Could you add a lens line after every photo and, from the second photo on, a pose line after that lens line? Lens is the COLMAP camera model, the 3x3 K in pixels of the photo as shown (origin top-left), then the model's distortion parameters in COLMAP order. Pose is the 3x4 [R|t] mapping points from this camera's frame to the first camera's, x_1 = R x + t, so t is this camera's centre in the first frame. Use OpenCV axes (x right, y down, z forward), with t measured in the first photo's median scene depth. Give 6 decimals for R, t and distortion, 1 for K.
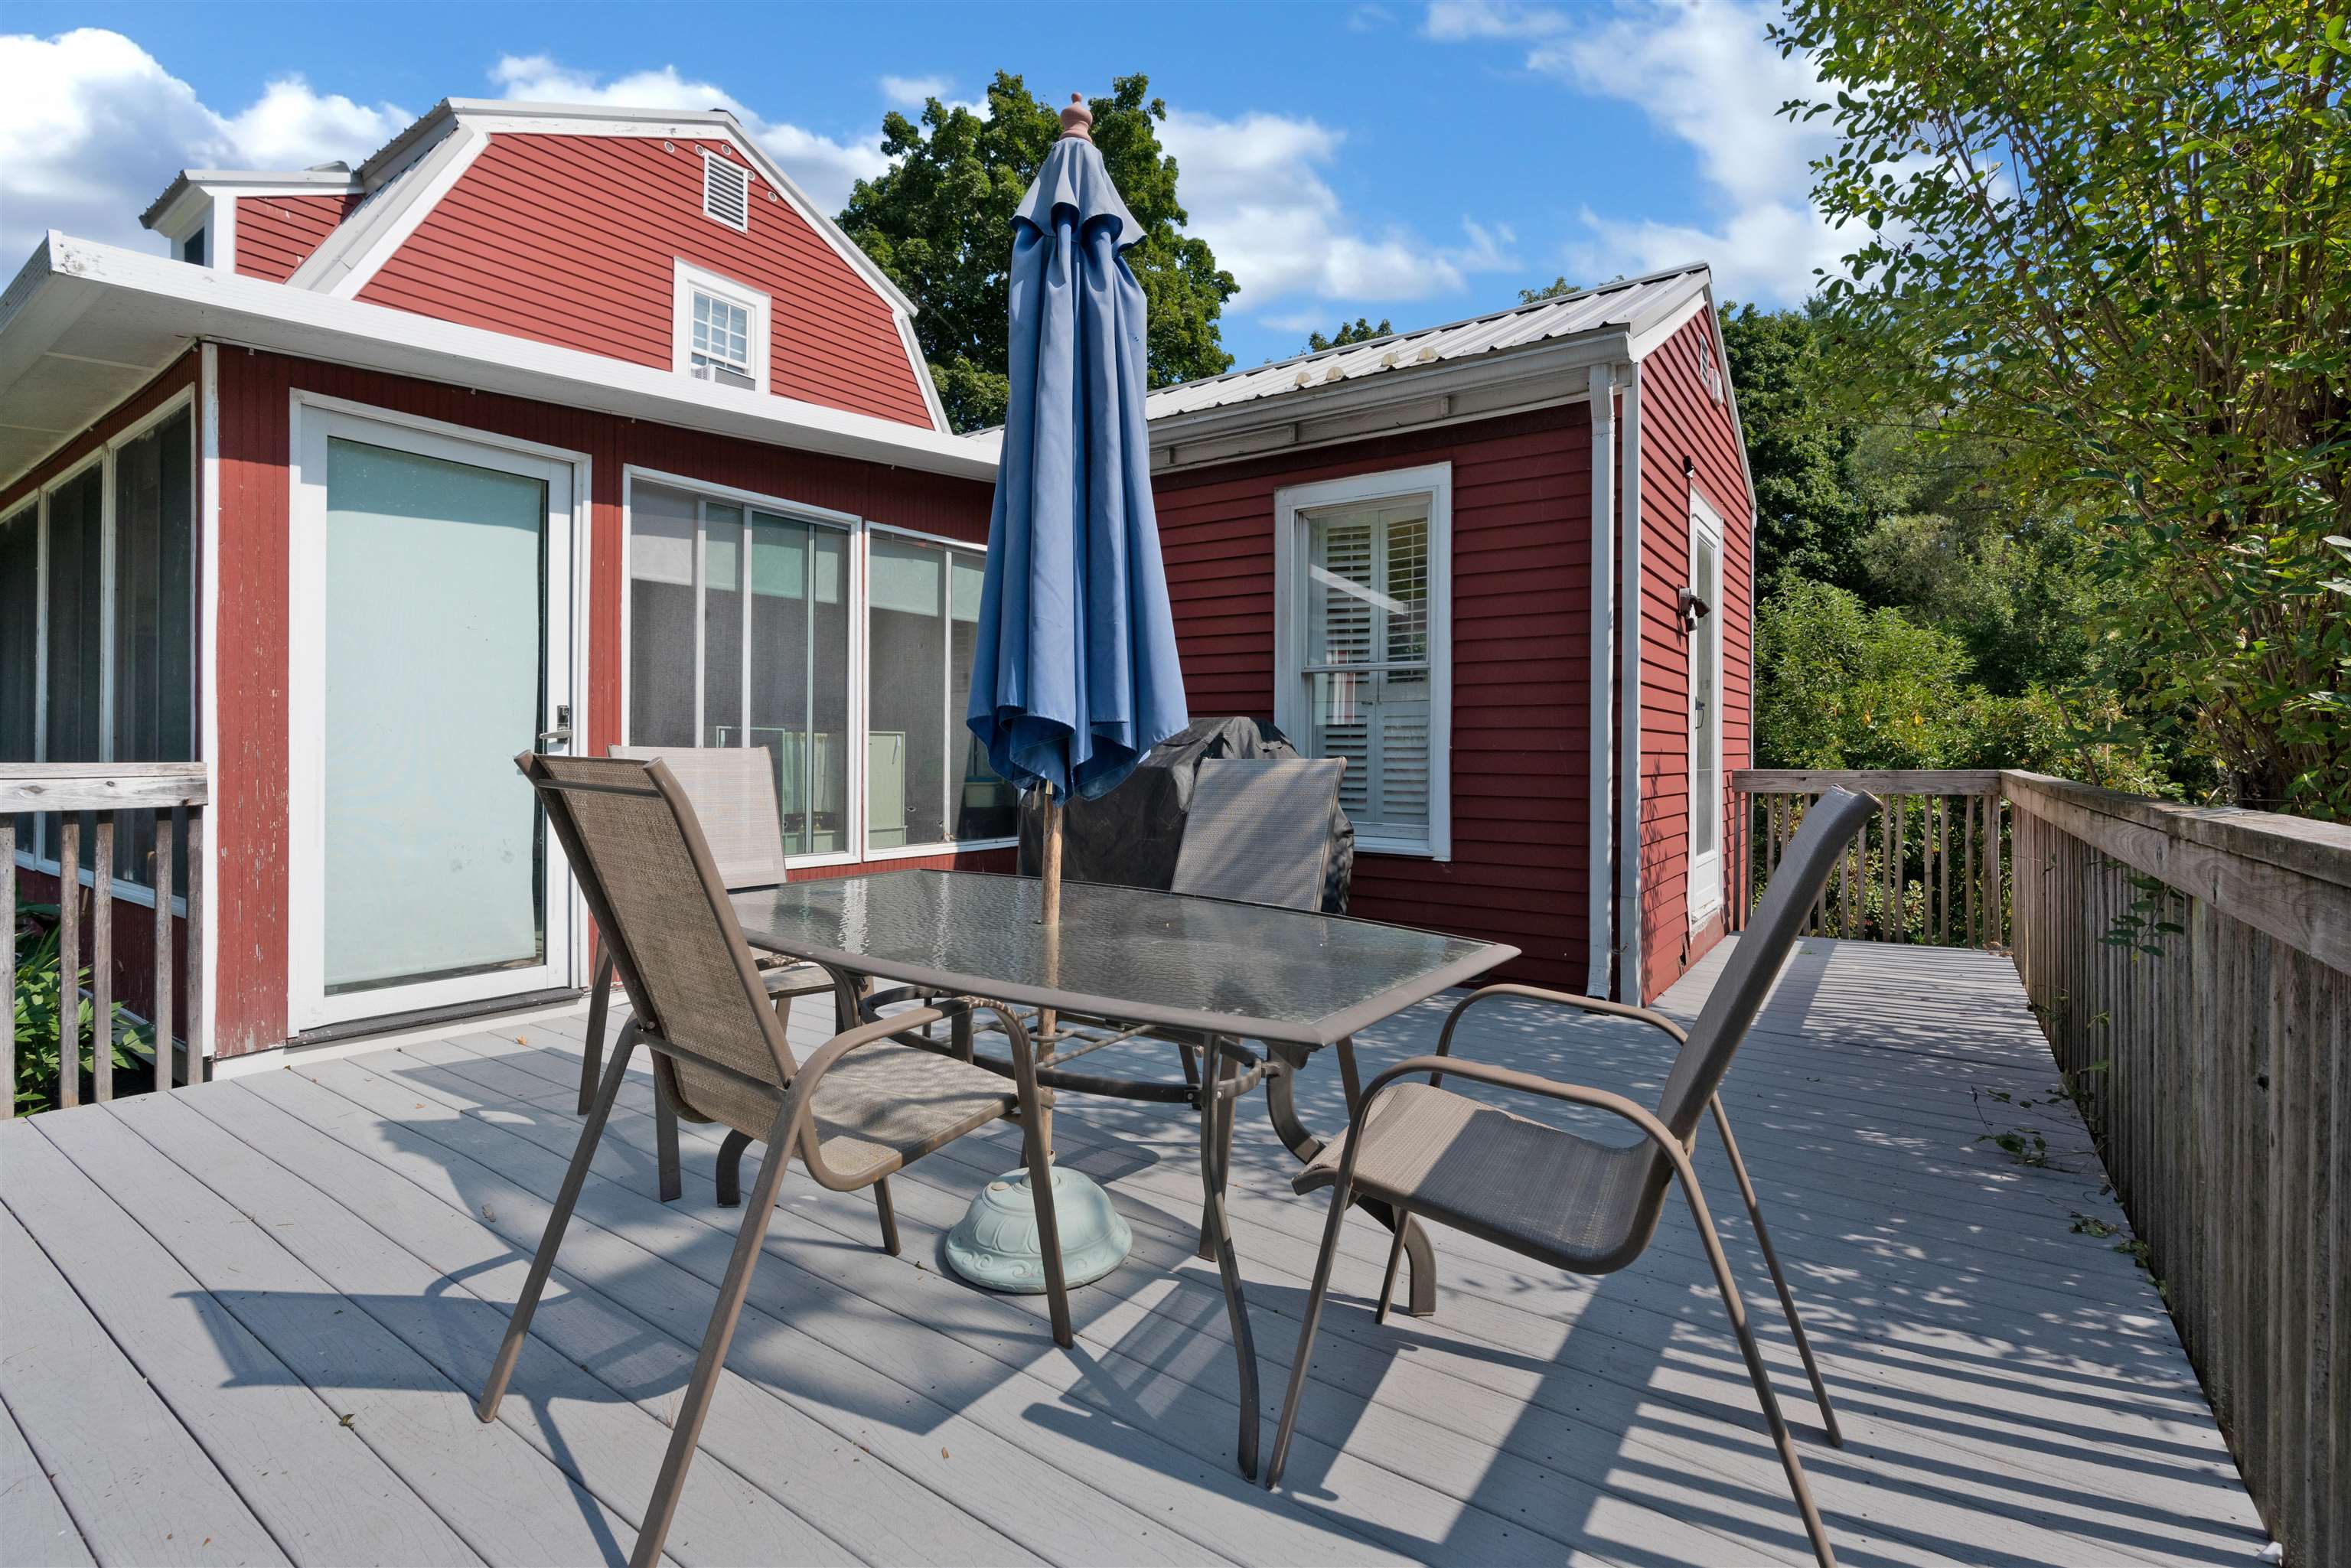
lens RADIAL K [[1077.9, 0, 1201.6], [0, 1077.9, 748.3], [0, 0, 1]] dist [-0.000455, -0.000163]
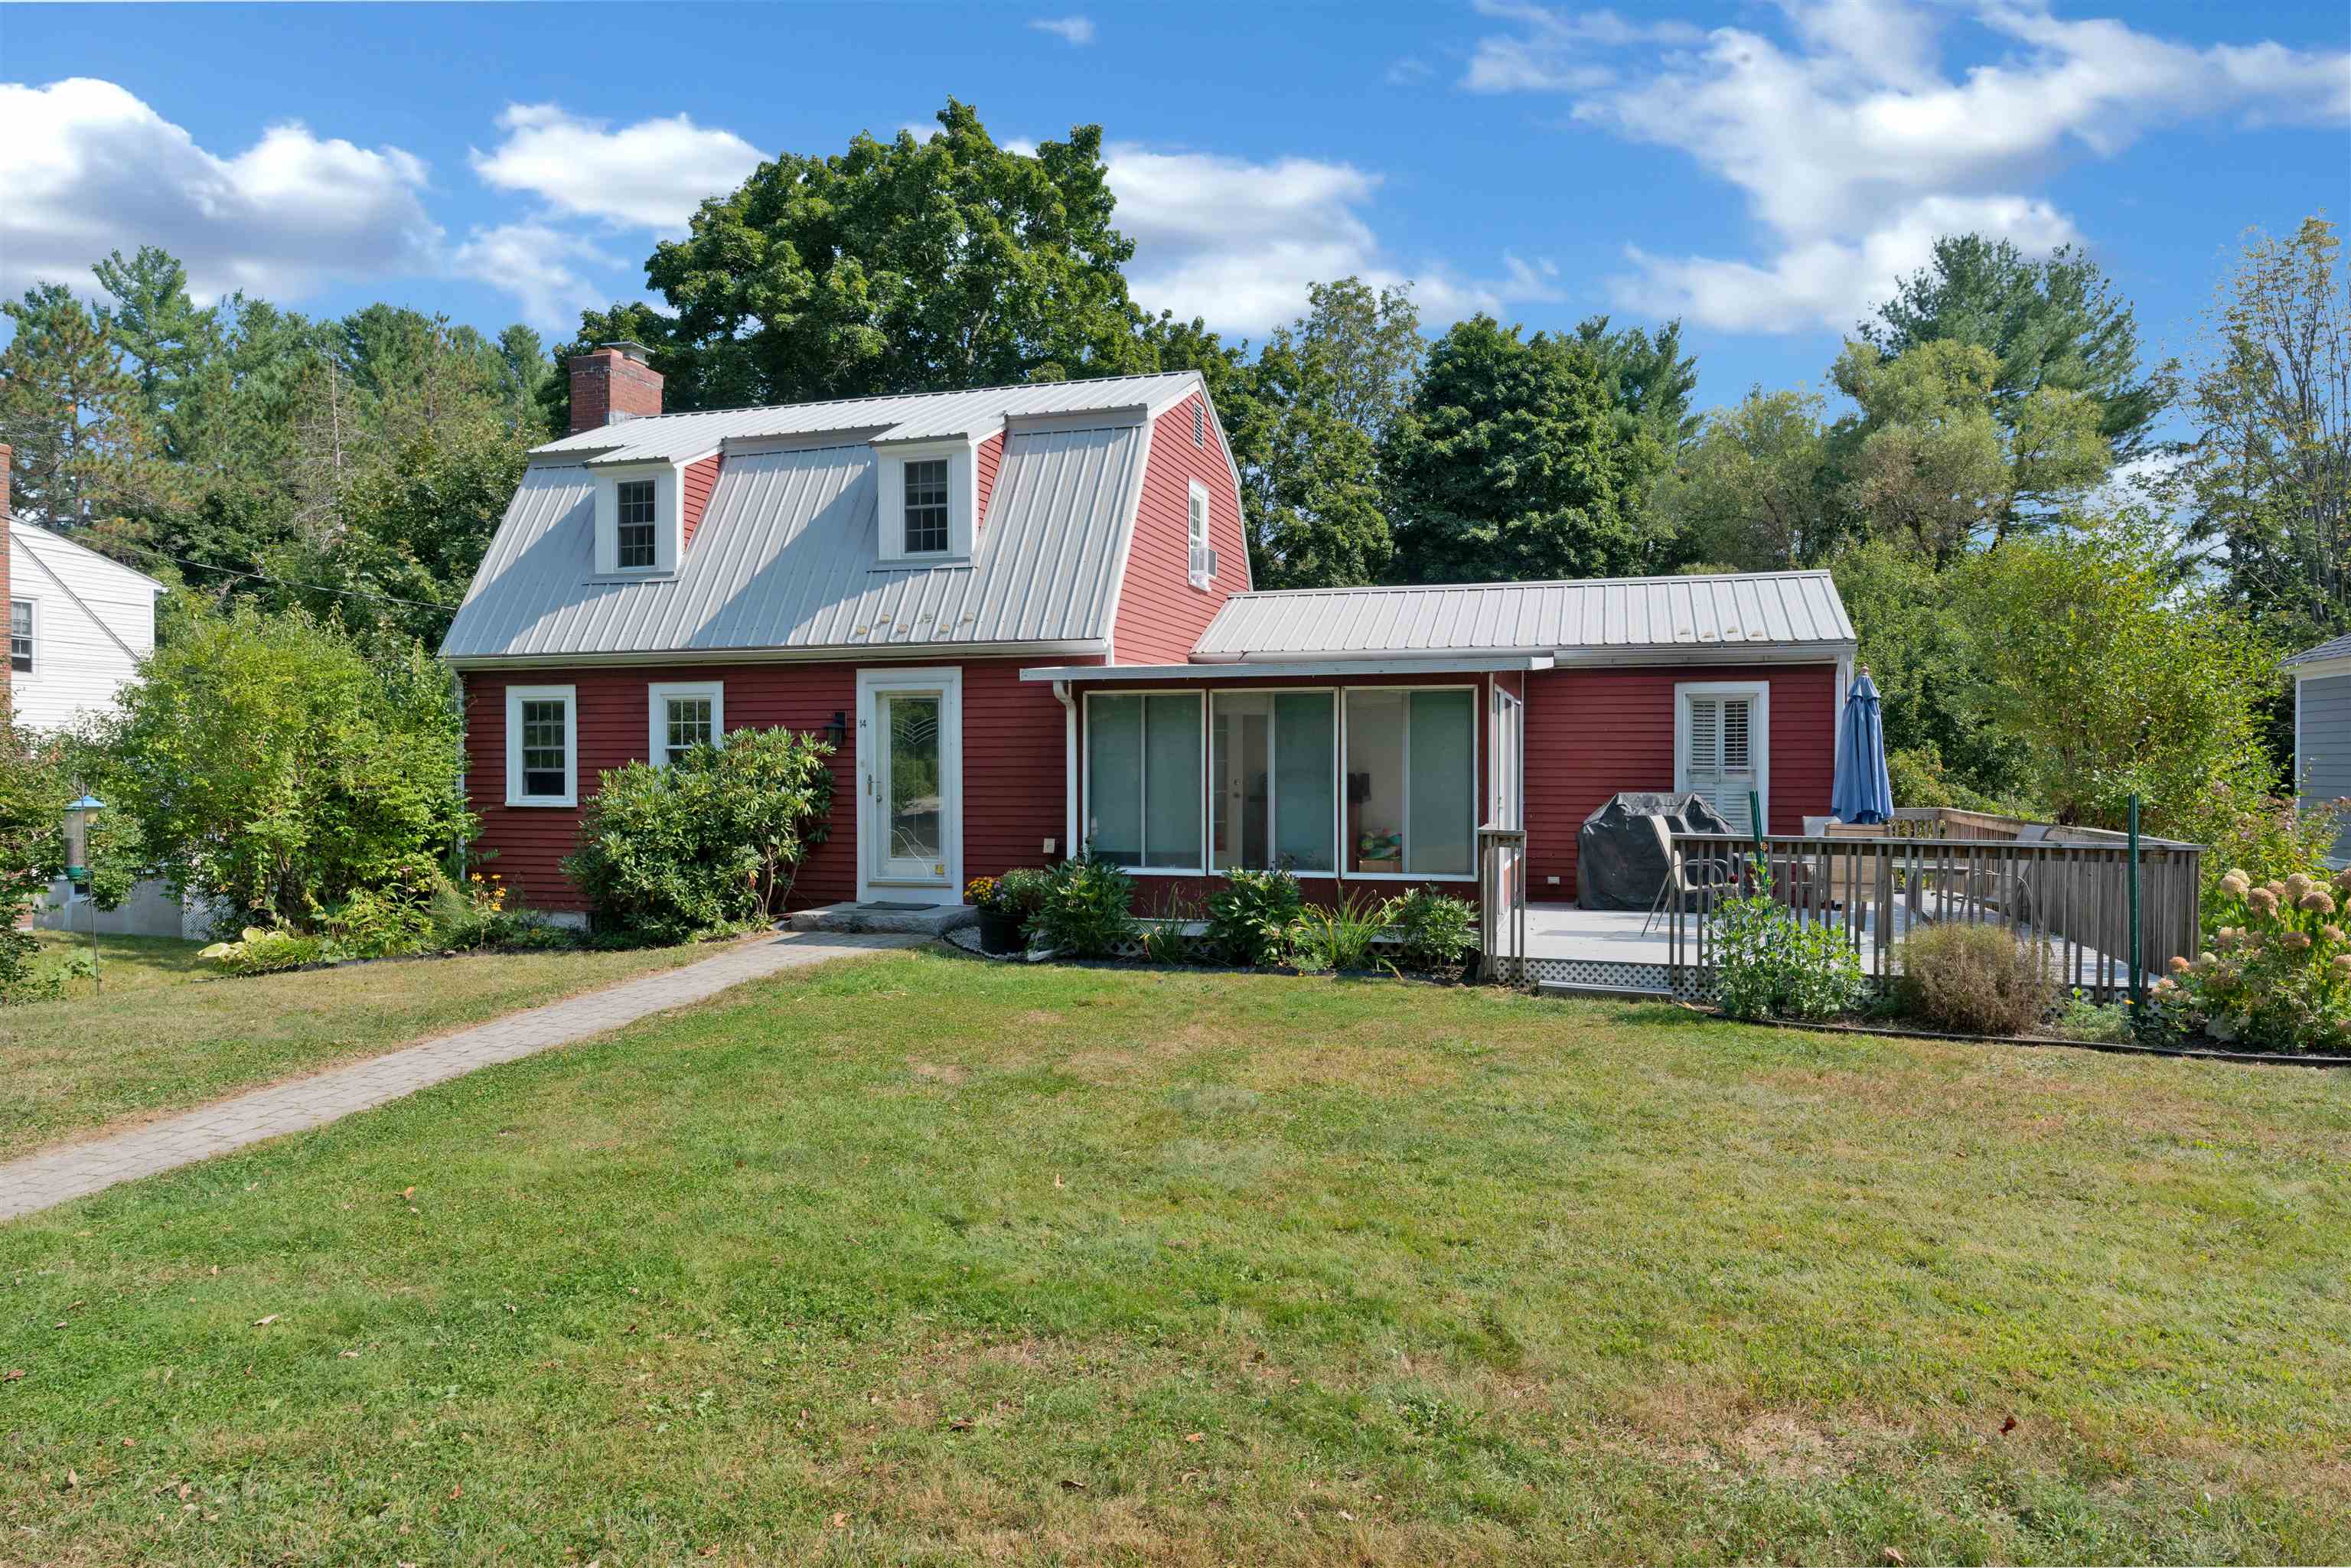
lens RADIAL K [[1475.1, 0, 1154.5], [0, 1475.1, 774.0], [0, 0, 1]] dist [-0.007005, 0.004977]
pose [[0.952834, -0.011971, 0.303255, -0.447726], [0.008811, 0.999892, 0.011787, -0.026386], [-0.303364, -0.008559, 0.952836, -0.363887]]
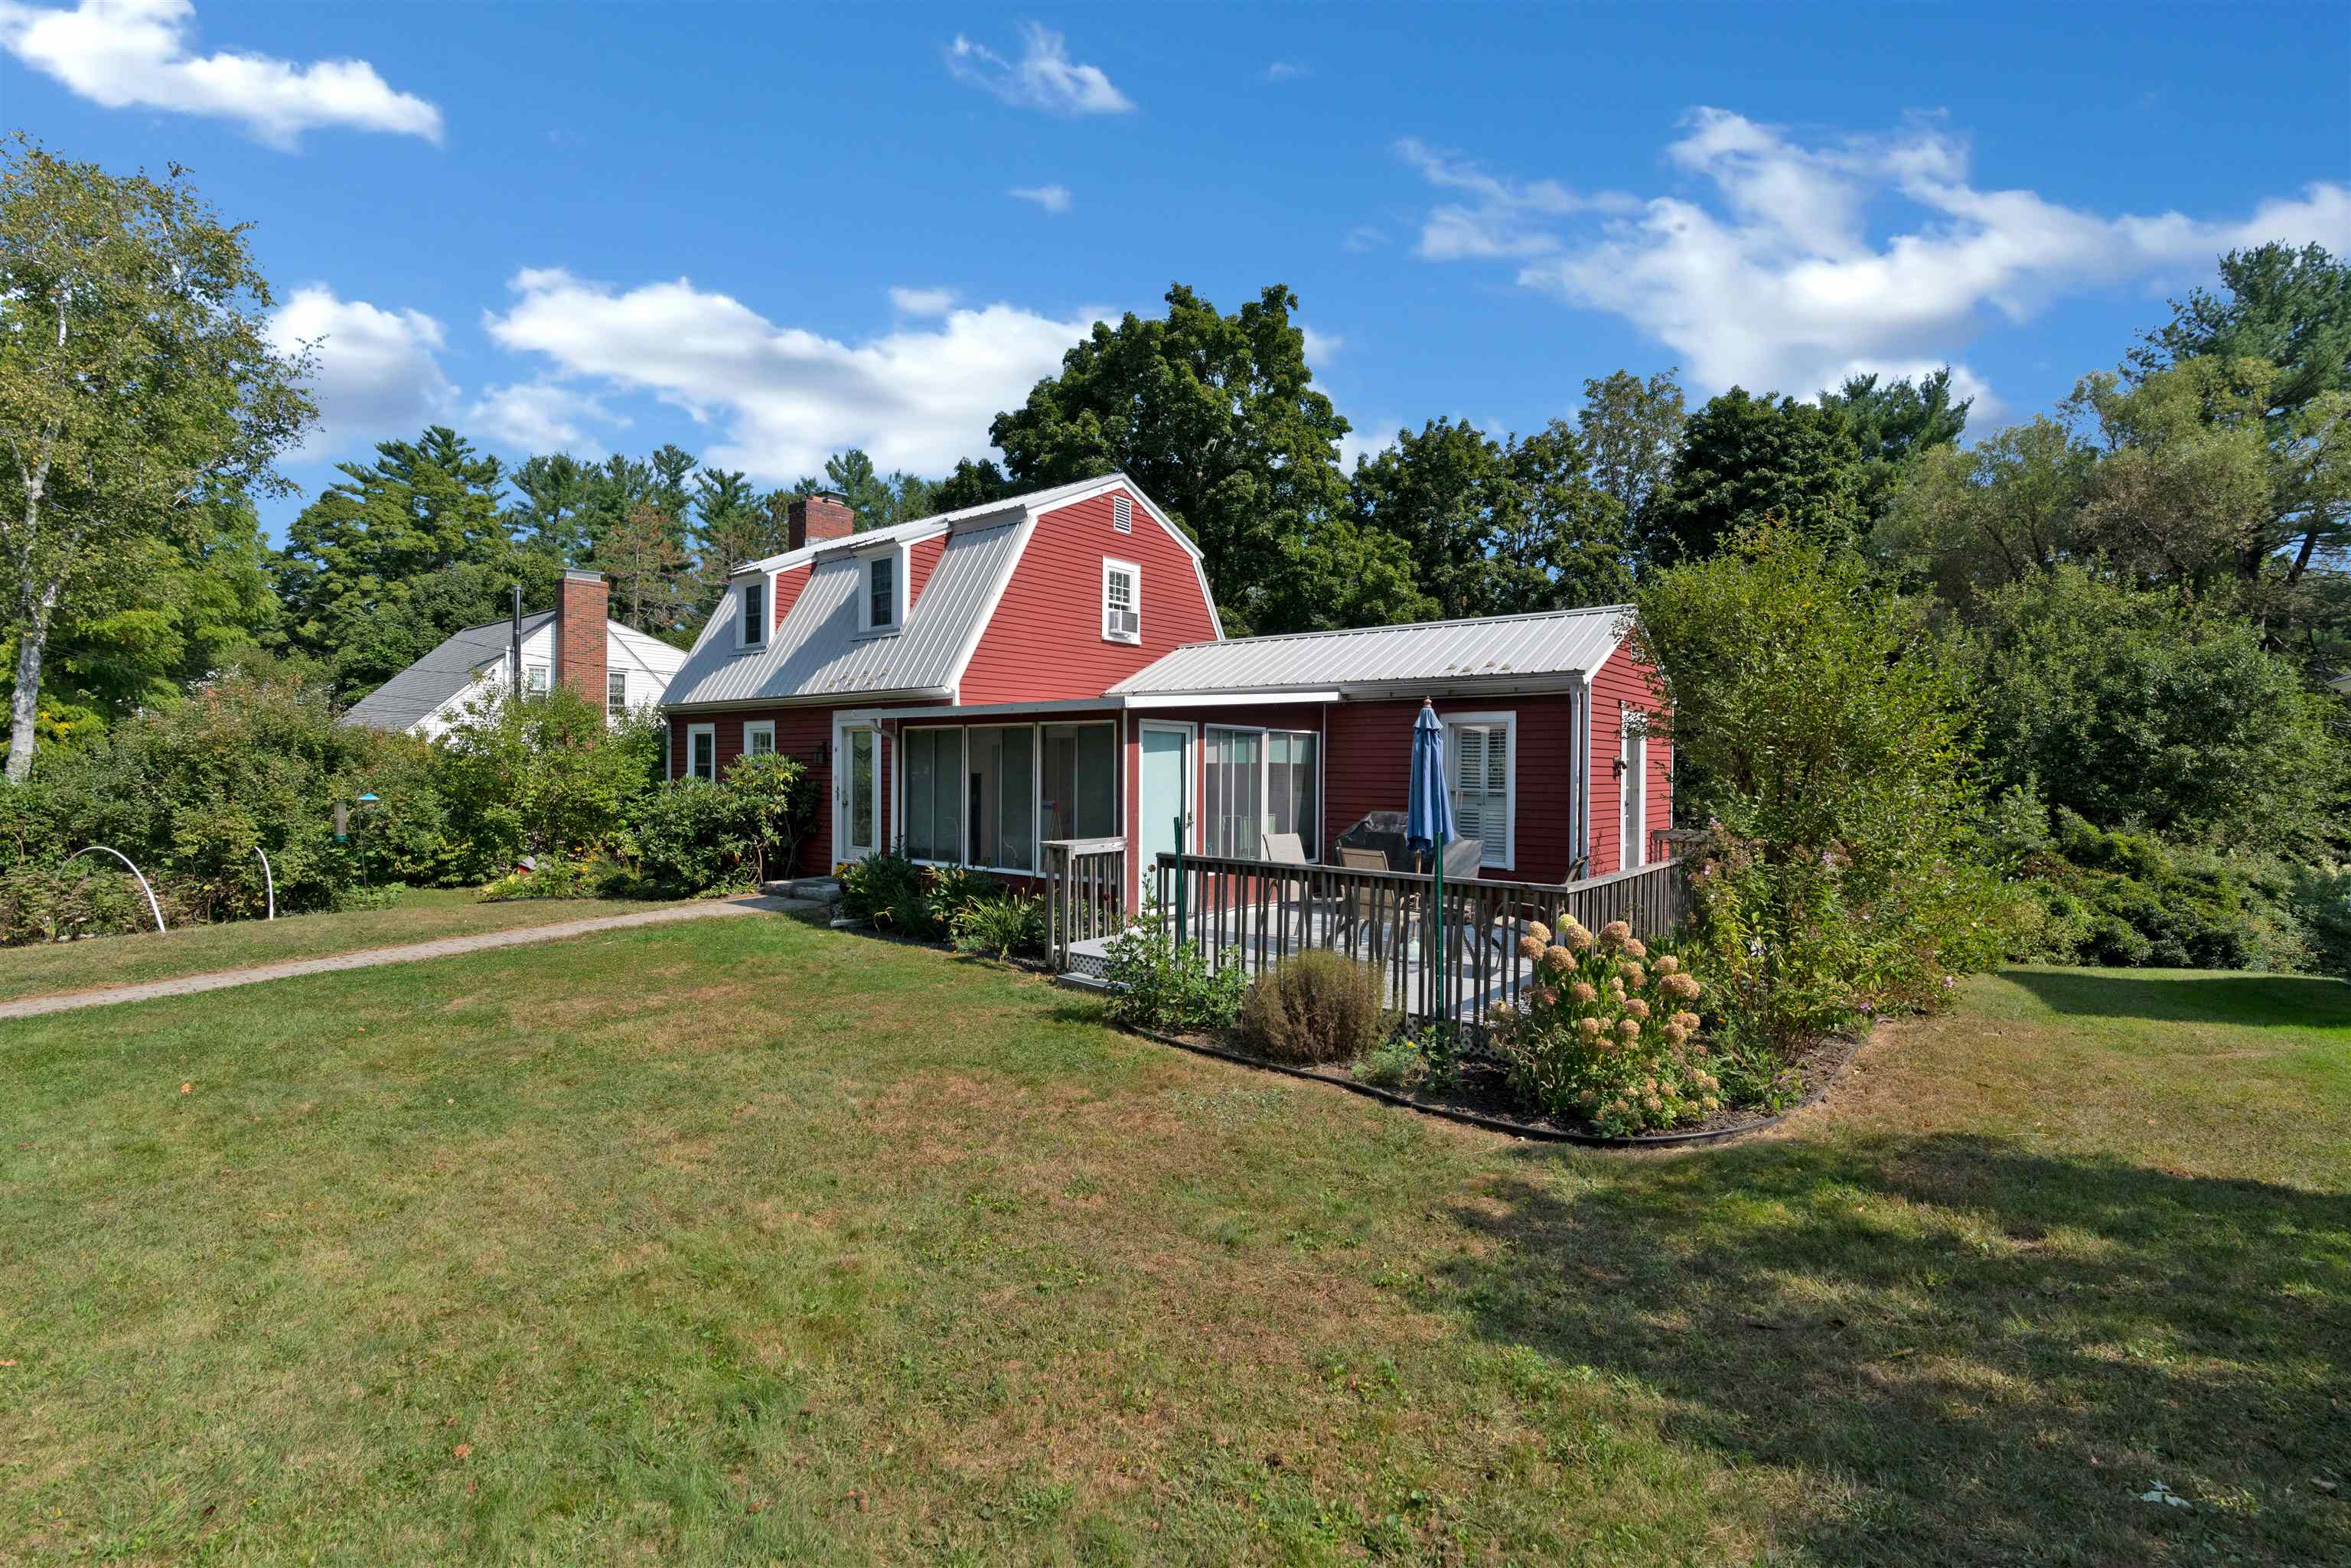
lens RADIAL K [[1077.9, 0, 1173.4], [0, 1077.9, 780.4], [0, 0, 1]] dist [-0.000455, -0.000163]
pose [[0.996268, -0.000189, -0.086315, -0.077781], [0.001301, 0.999917, 0.012820, -0.031569], [0.086306, -0.012885, 0.996185, -0.353183]]
